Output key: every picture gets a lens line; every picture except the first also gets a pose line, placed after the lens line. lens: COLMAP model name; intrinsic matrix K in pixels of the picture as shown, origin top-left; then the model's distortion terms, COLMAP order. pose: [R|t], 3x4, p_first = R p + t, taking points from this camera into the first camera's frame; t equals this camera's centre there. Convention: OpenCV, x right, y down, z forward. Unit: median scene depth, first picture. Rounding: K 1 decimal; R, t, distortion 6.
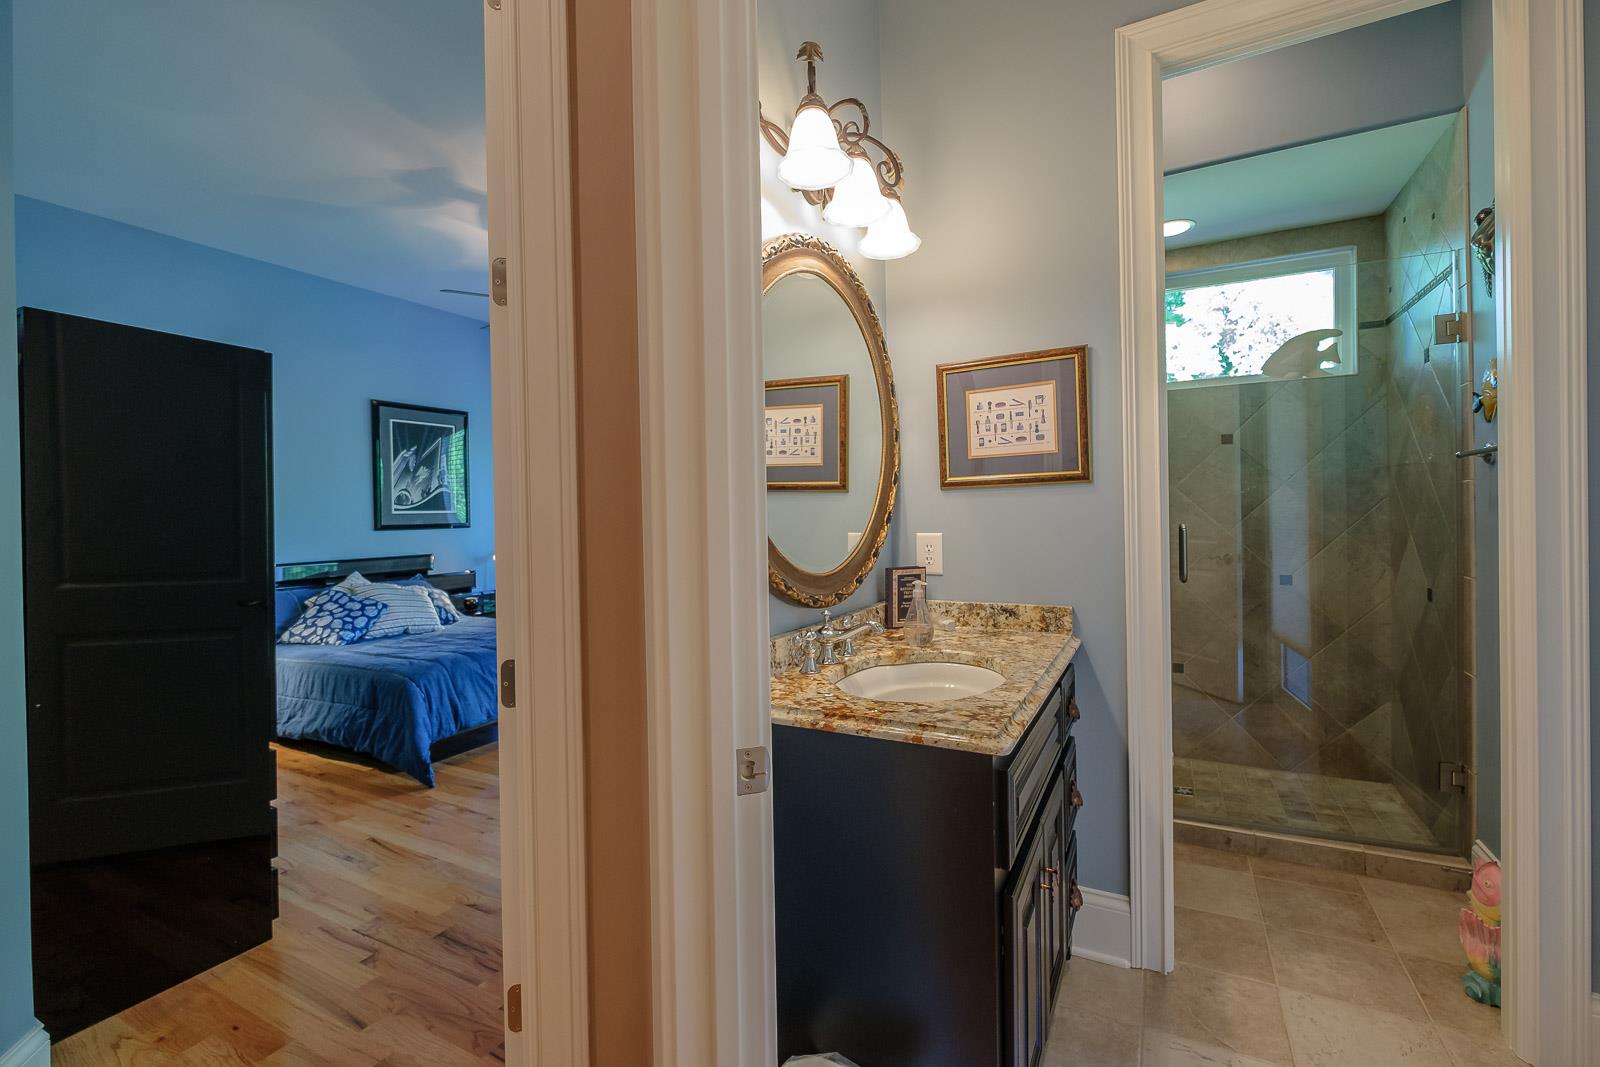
lens RADIAL K [[695.6, 0, 795.6], [0, 695.6, 521.1], [0, 0, 1]] dist [-0.004201, -0.000648]
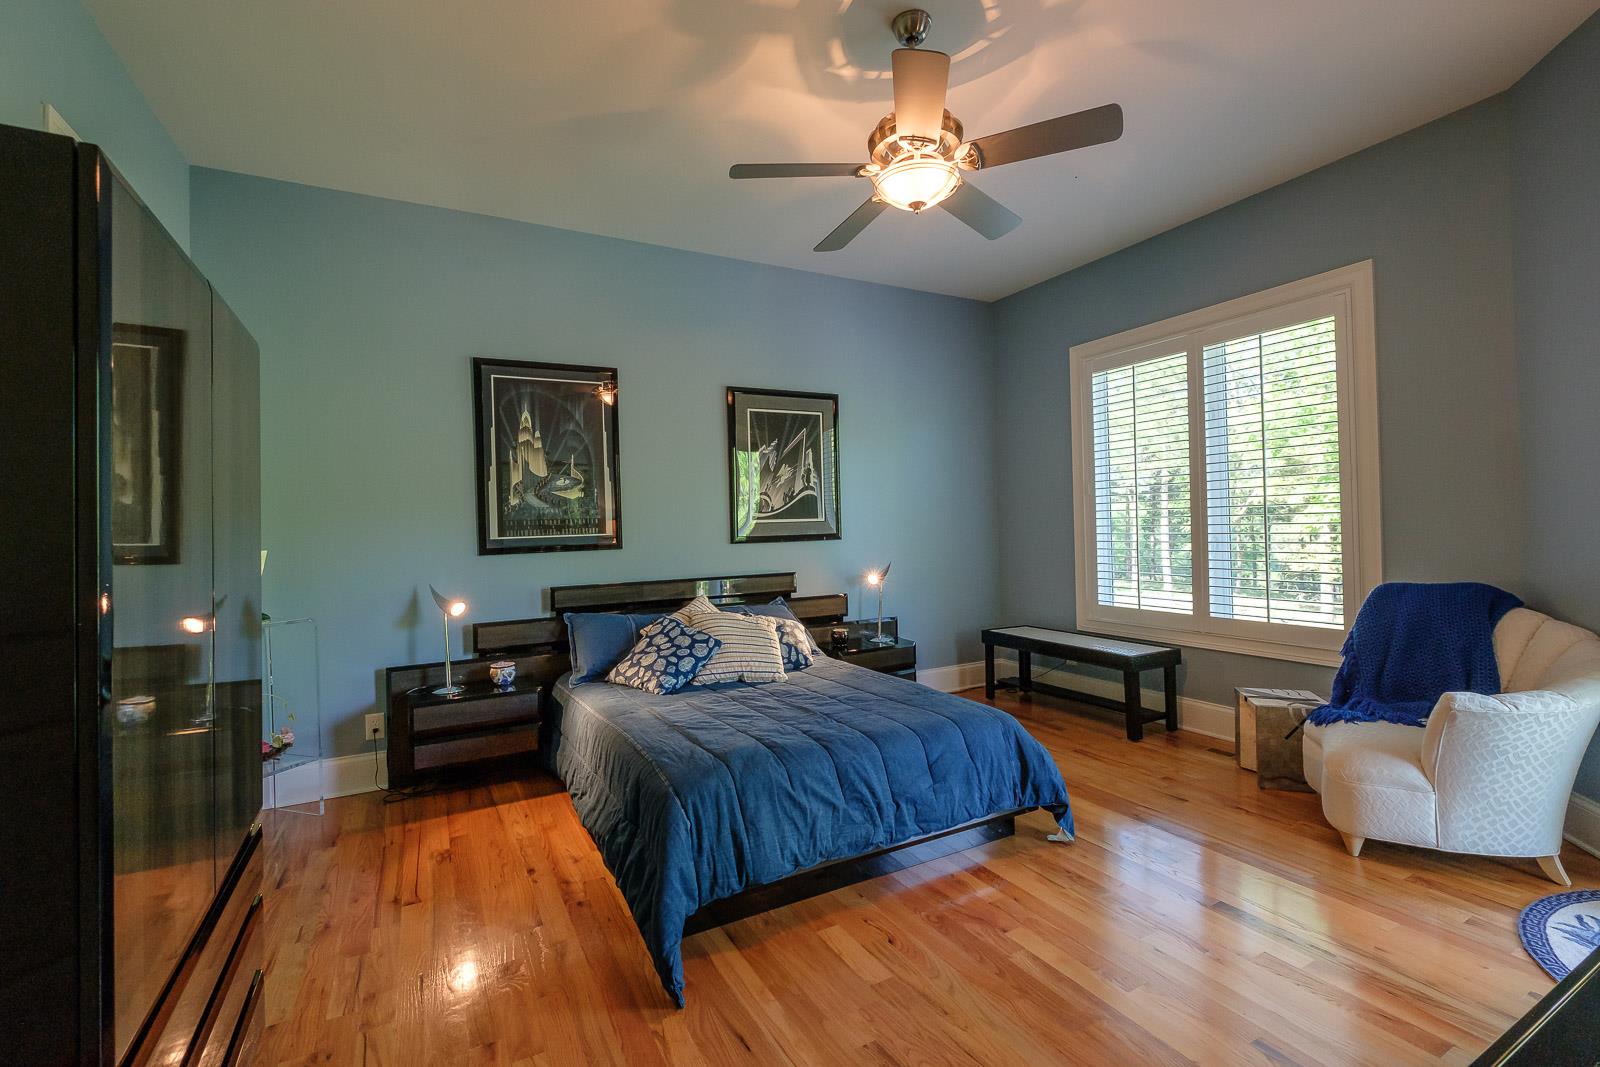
lens RADIAL K [[695.6, 0, 795.6], [0, 695.6, 521.1], [0, 0, 1]] dist [-0.004201, -0.000648]
pose [[0.828405, -0.011912, -0.560003, -0.089123], [0.006836, 0.999914, -0.011157, -0.004075], [0.560088, 0.005415, 0.828415, 0.418805]]
